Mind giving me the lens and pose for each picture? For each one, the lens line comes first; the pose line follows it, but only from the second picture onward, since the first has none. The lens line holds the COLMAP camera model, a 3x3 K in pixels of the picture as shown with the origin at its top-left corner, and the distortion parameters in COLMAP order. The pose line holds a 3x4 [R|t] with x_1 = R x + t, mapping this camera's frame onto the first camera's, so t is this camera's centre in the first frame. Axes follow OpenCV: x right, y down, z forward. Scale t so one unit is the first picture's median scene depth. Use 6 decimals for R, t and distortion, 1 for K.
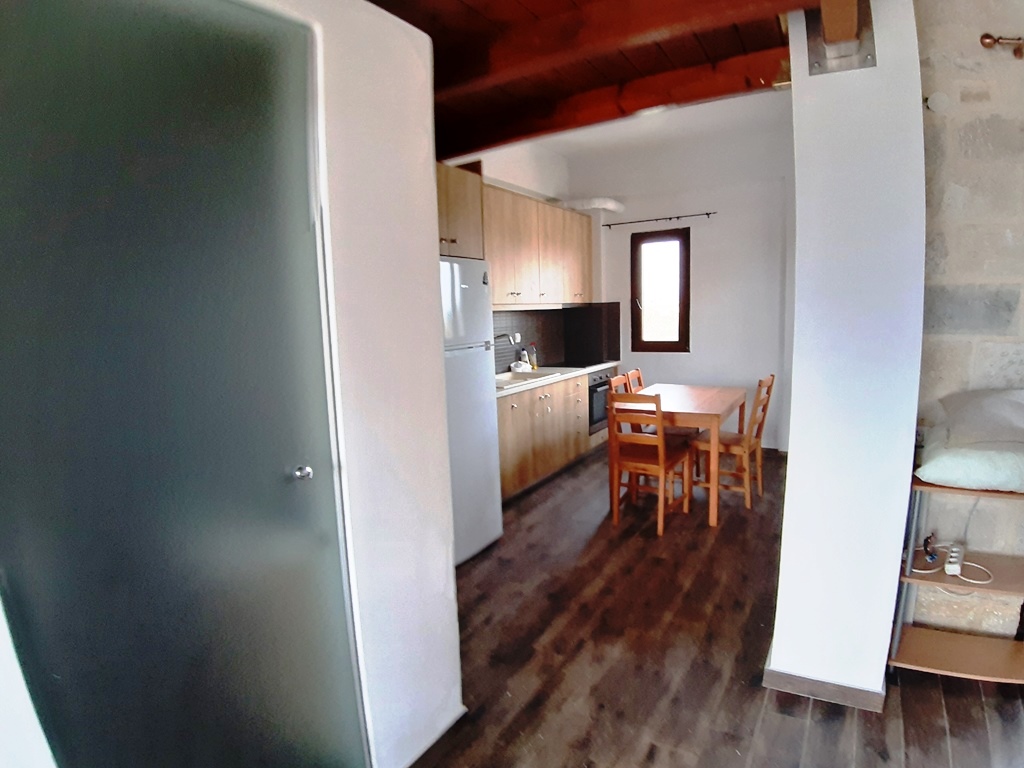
lens RADIAL K [[536.2, 0, 512.0], [0, 536.2, 384.0], [0, 0, 1]] dist [-0.103290, -0.001822]
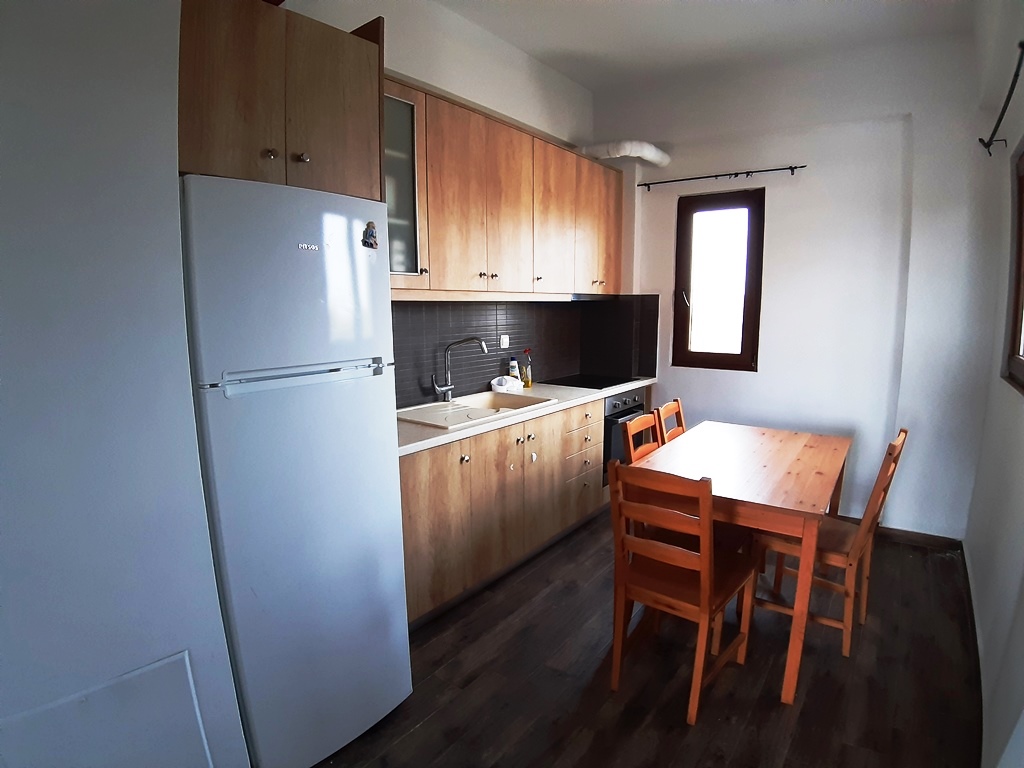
lens RADIAL K [[548.3, 0, 516.9], [0, 548.3, 398.0], [0, 0, 1]] dist [-0.090575, -0.037609]
pose [[0.996692, 0.040713, -0.070338, 0.080452], [-0.038253, 0.998620, 0.035974, -0.040382], [0.071706, -0.033165, 0.996874, 0.298959]]
